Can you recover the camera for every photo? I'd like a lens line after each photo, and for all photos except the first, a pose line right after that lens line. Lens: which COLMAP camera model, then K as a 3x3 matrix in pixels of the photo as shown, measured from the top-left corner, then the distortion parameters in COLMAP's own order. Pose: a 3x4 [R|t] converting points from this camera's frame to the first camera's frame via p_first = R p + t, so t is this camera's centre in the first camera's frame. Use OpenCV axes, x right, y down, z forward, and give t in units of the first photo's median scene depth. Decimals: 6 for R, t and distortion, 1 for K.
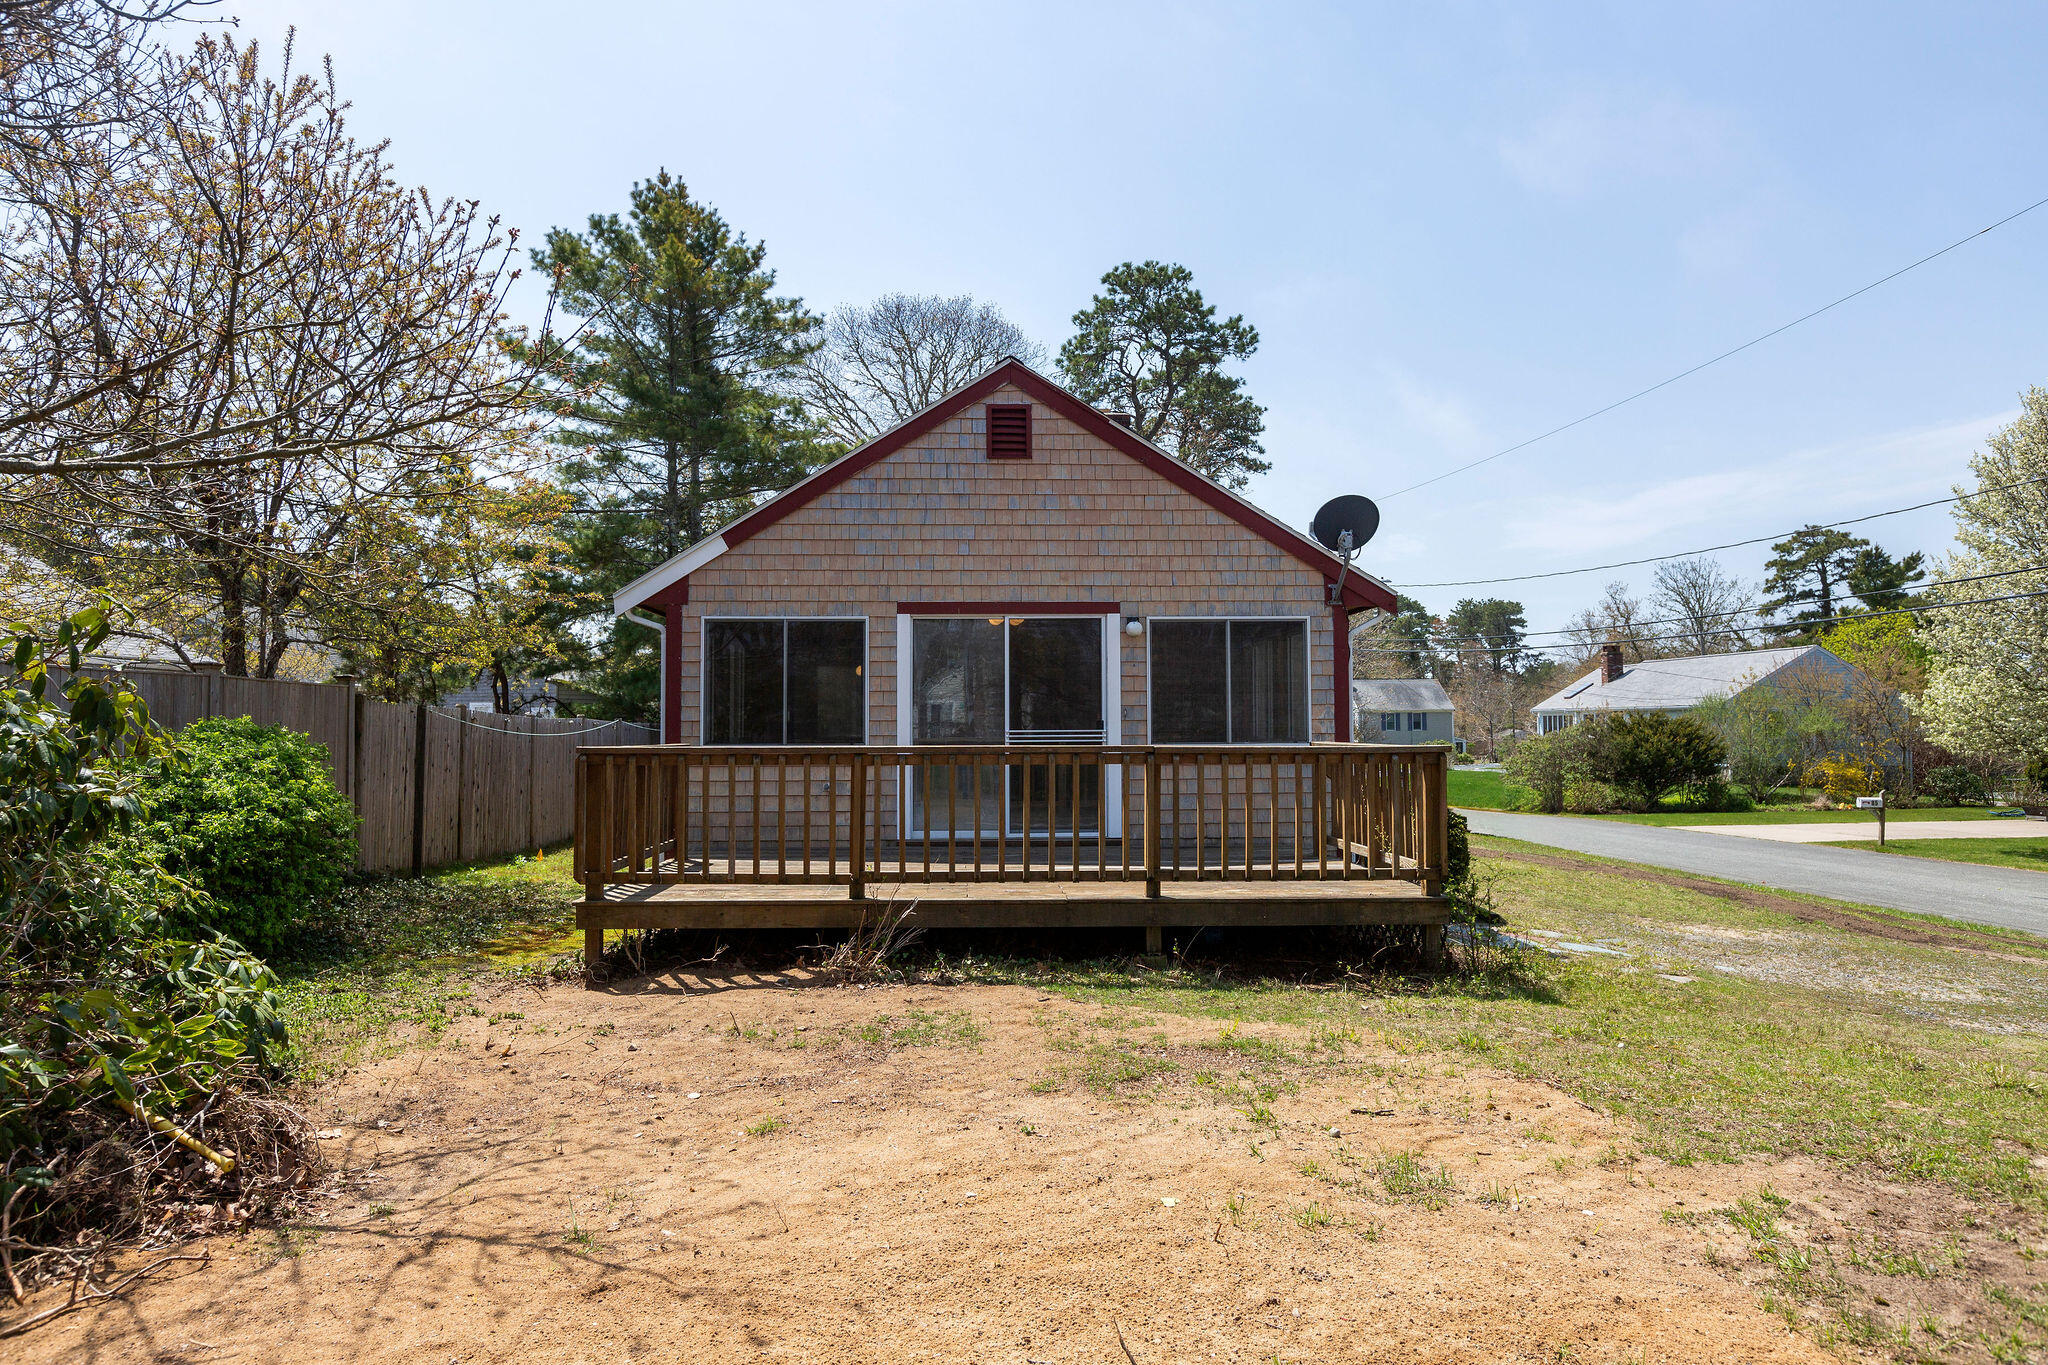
lens RADIAL K [[1294.9, 0, 1018.2], [0, 1294.9, 678.1], [0, 0, 1]] dist [0.007502, -0.002067]
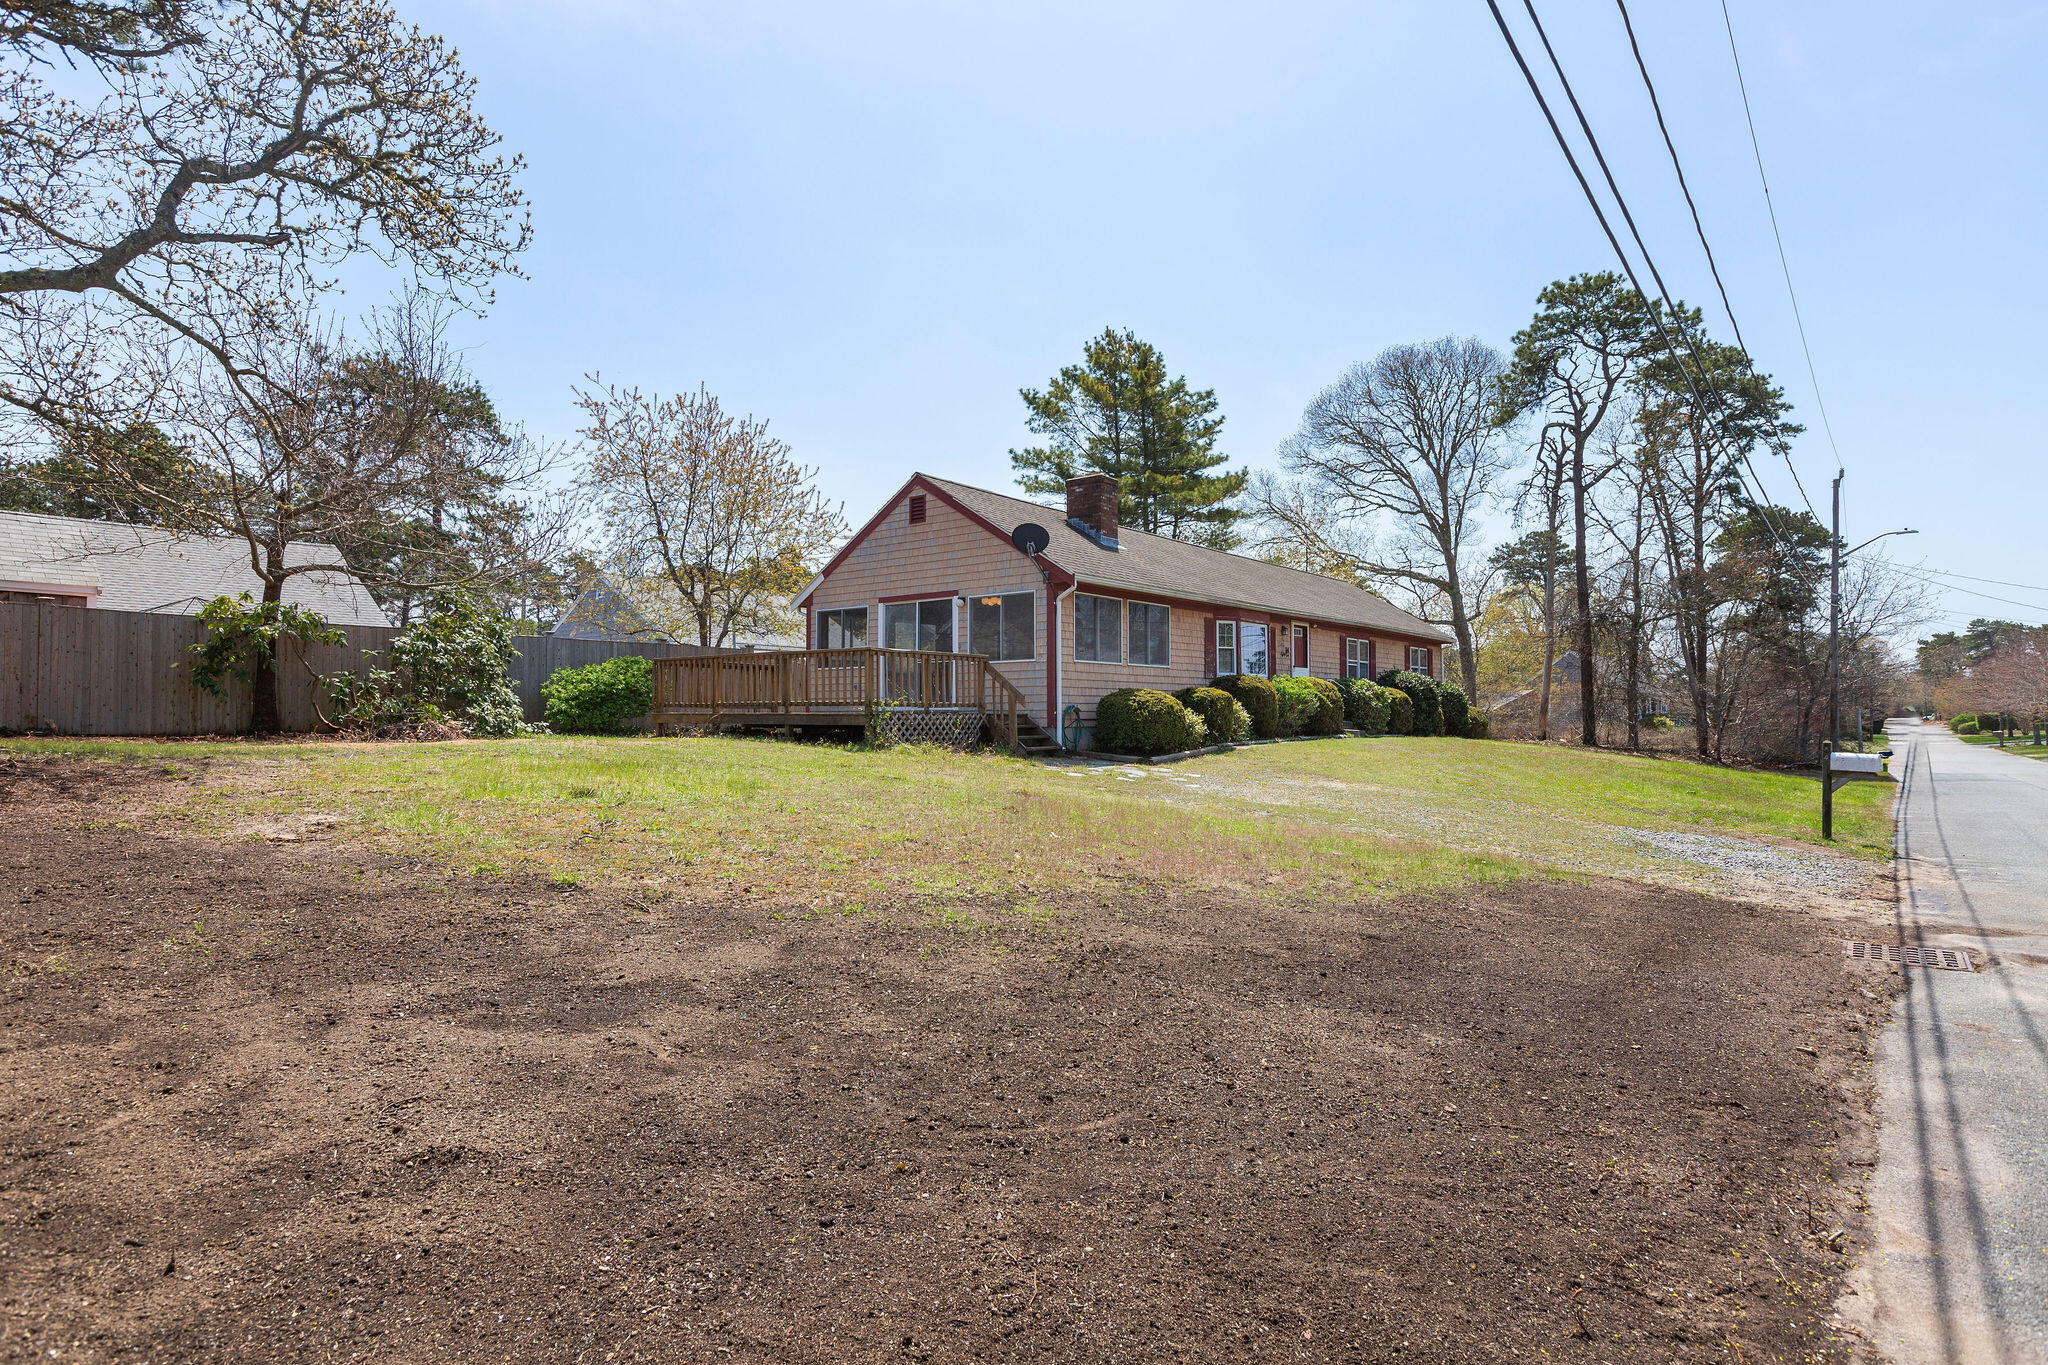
lens RADIAL K [[1063.8, 0, 1020.7], [0, 1063.8, 710.4], [0, 0, 1]] dist [0.035152, 0.000072]
pose [[0.766568, -0.002069, -0.642160, 1.187734], [0.024688, 0.999350, 0.026251, 0.084318], [0.641688, -0.035977, 0.766121, -0.184726]]
